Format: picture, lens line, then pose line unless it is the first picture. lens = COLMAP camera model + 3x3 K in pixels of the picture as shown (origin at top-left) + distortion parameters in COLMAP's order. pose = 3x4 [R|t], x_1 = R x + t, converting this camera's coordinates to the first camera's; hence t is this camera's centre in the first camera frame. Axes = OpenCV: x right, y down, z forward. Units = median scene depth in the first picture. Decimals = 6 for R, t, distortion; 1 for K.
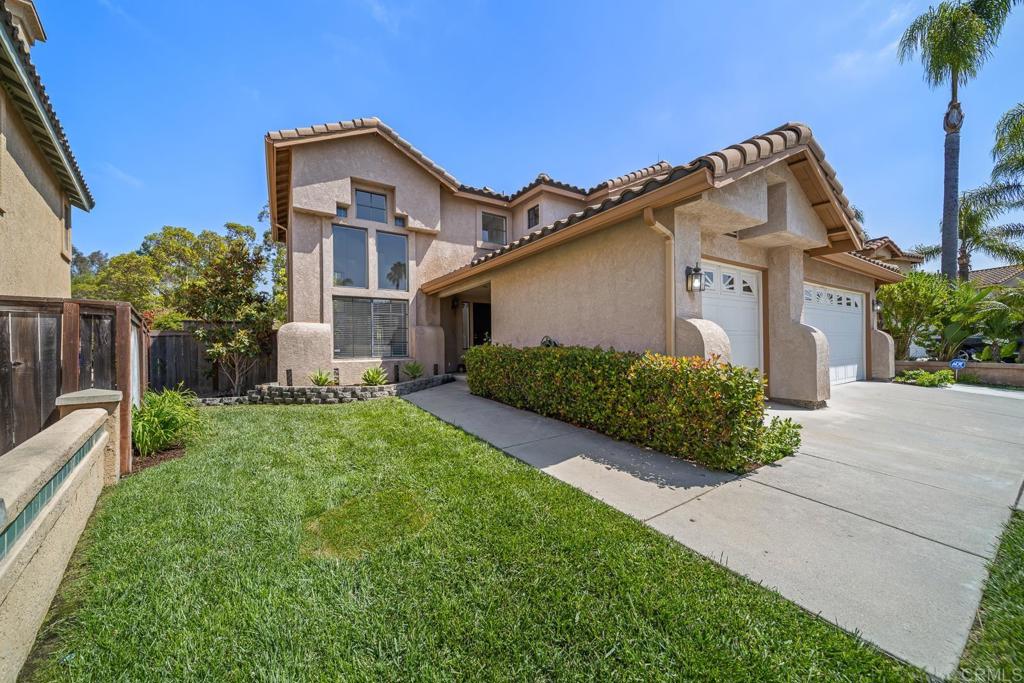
lens RADIAL K [[363.3, 0, 517.4], [0, 363.3, 345.4], [0, 0, 1]] dist [0.000455, -0.000651]
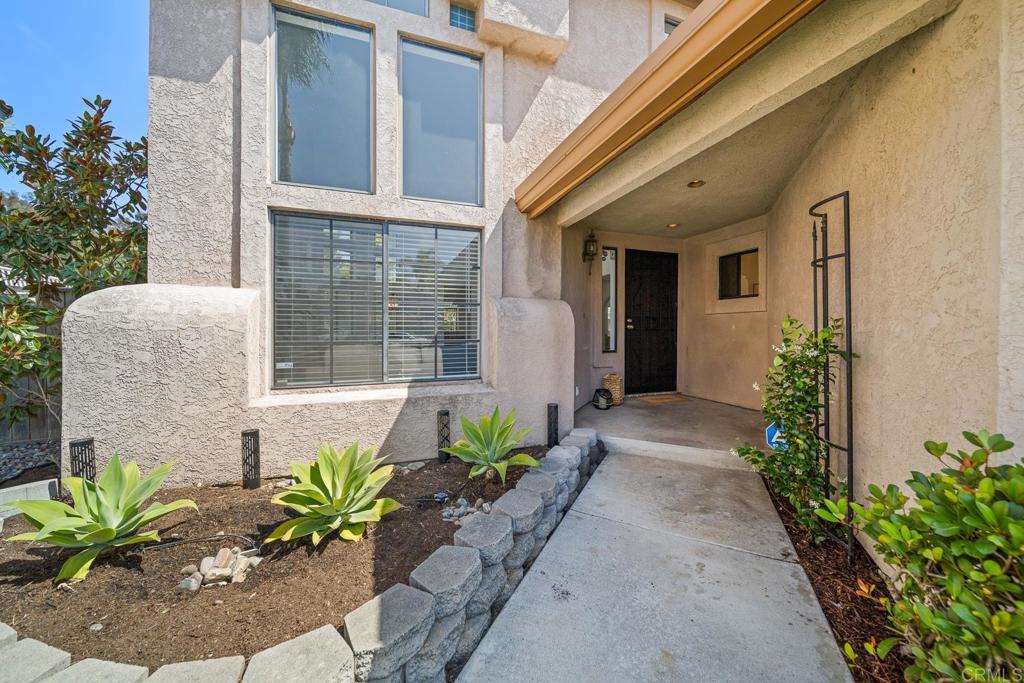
lens RADIAL K [[363.3, 0, 512.0], [0, 363.3, 331.7], [0, 0, 1]] dist [0.000455, -0.000651]
pose [[0.966407, 0.017306, -0.256435, -0.175810], [-0.014384, 0.999809, 0.013264, -0.024550], [0.256615, -0.009130, 0.966470, 0.657011]]
